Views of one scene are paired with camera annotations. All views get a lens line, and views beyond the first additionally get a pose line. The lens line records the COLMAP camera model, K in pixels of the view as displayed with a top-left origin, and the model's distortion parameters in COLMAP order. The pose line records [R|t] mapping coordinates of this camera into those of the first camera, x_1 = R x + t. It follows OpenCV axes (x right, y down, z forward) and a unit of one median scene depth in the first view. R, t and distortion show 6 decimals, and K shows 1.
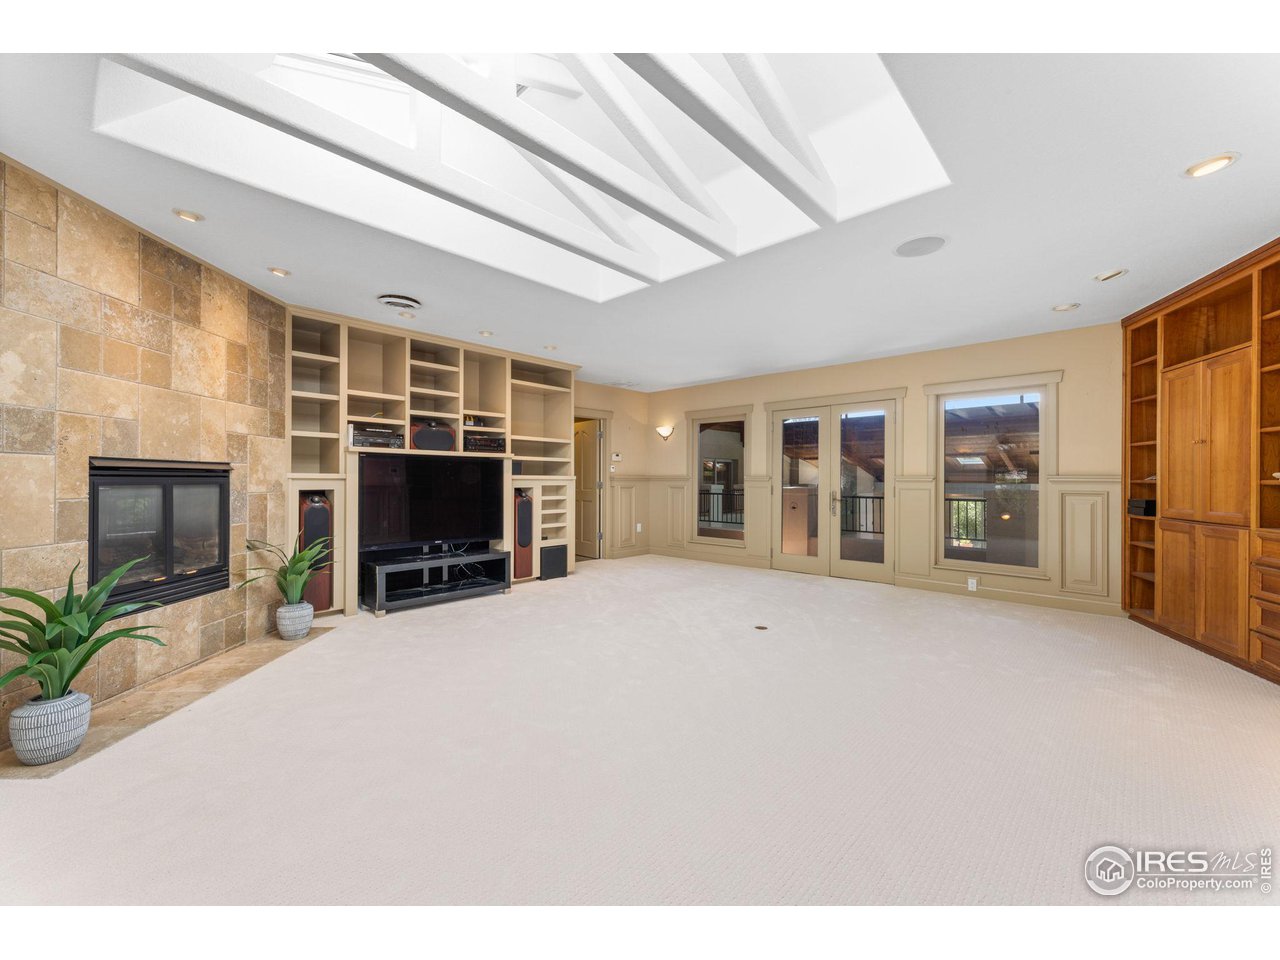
lens RADIAL K [[523.4, 0, 631.0], [0, 523.4, 478.8], [0, 0, 1]] dist [0.000252, -0.000033]
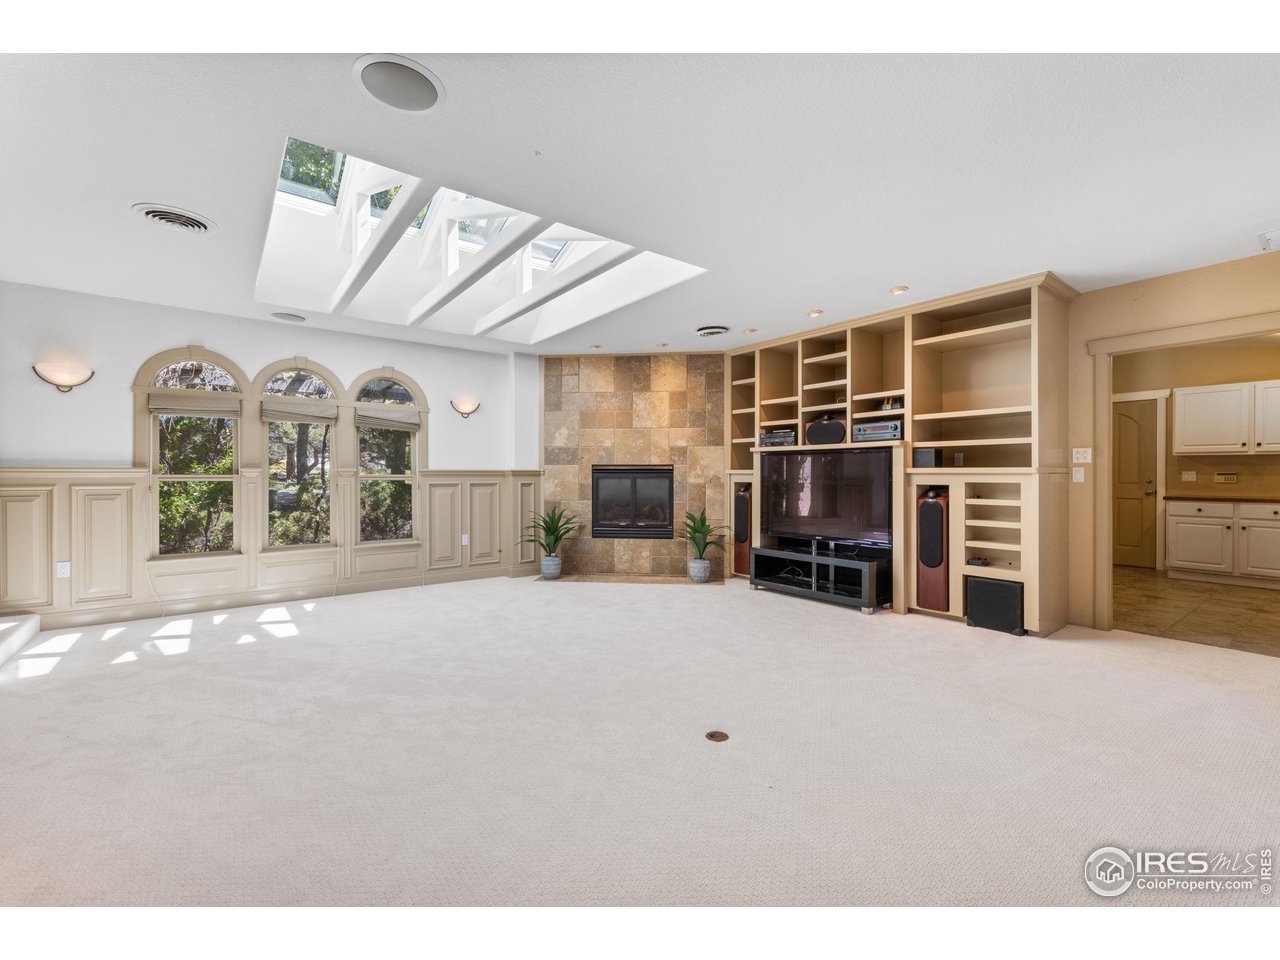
lens RADIAL K [[523.4, 0, 630.7], [0, 523.4, 477.6], [0, 0, 1]] dist [0.000252, -0.000033]
pose [[-0.141427, 0.004578, -0.989938, 0.863017], [0.001938, 0.999989, 0.004347, 0.003345], [0.989947, -0.001304, -0.141434, 1.044235]]
